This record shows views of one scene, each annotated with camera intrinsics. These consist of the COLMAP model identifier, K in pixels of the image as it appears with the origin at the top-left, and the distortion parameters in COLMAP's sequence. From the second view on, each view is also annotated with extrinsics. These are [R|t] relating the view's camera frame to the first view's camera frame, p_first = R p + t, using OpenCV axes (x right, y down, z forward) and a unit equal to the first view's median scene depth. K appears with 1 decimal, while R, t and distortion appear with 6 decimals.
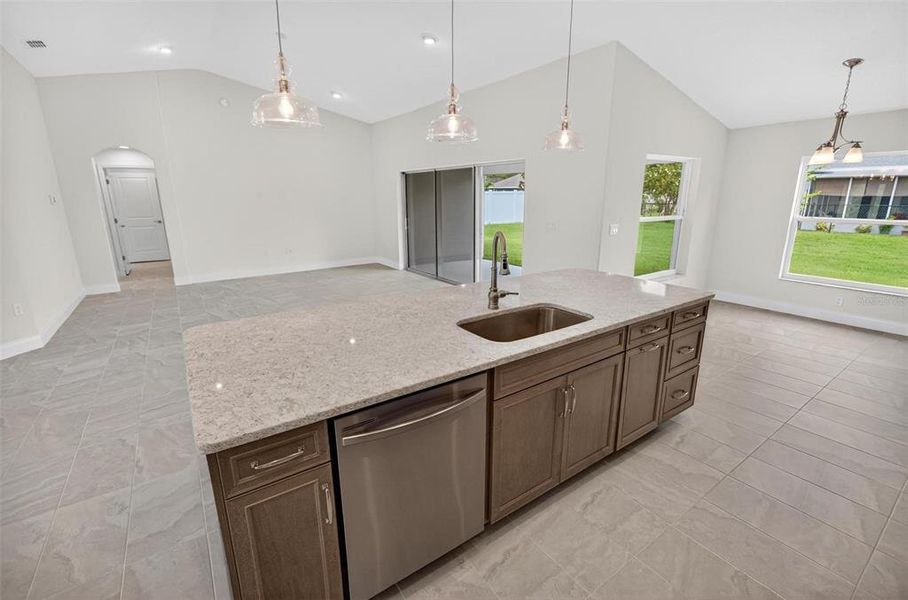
lens RADIAL K [[406.0, 0, 449.4], [0, 406.0, 300.8], [0, 0, 1]] dist [-0.009664, 0.000968]
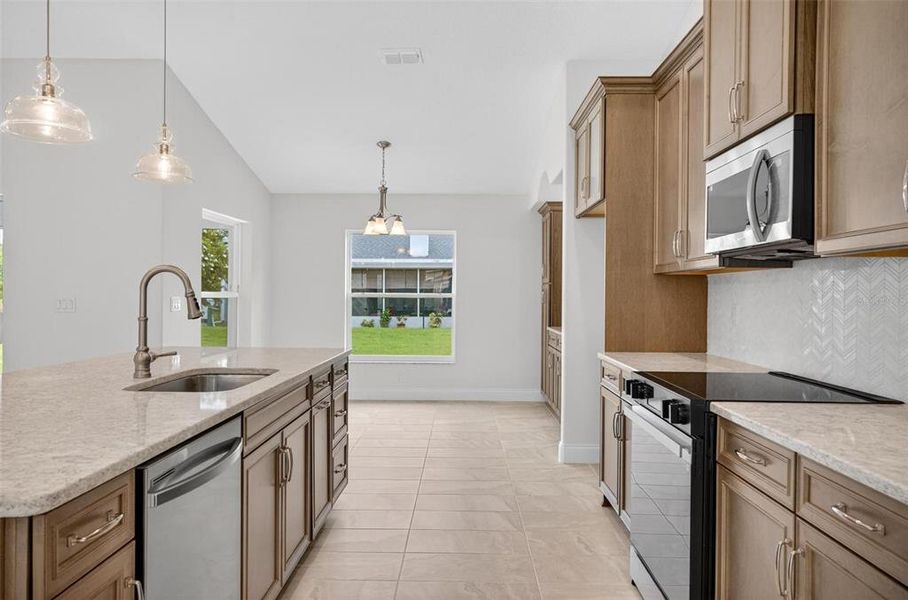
lens RADIAL K [[652.2, 0, 460.4], [0, 652.2, 303.3], [0, 0, 1]] dist [0.006187, 0.003825]
pose [[0.576346, -0.004388, 0.817194, -0.303256], [0.198987, 0.970641, -0.135128, 0.095933], [-0.792609, 0.240492, 0.560299, -0.042689]]
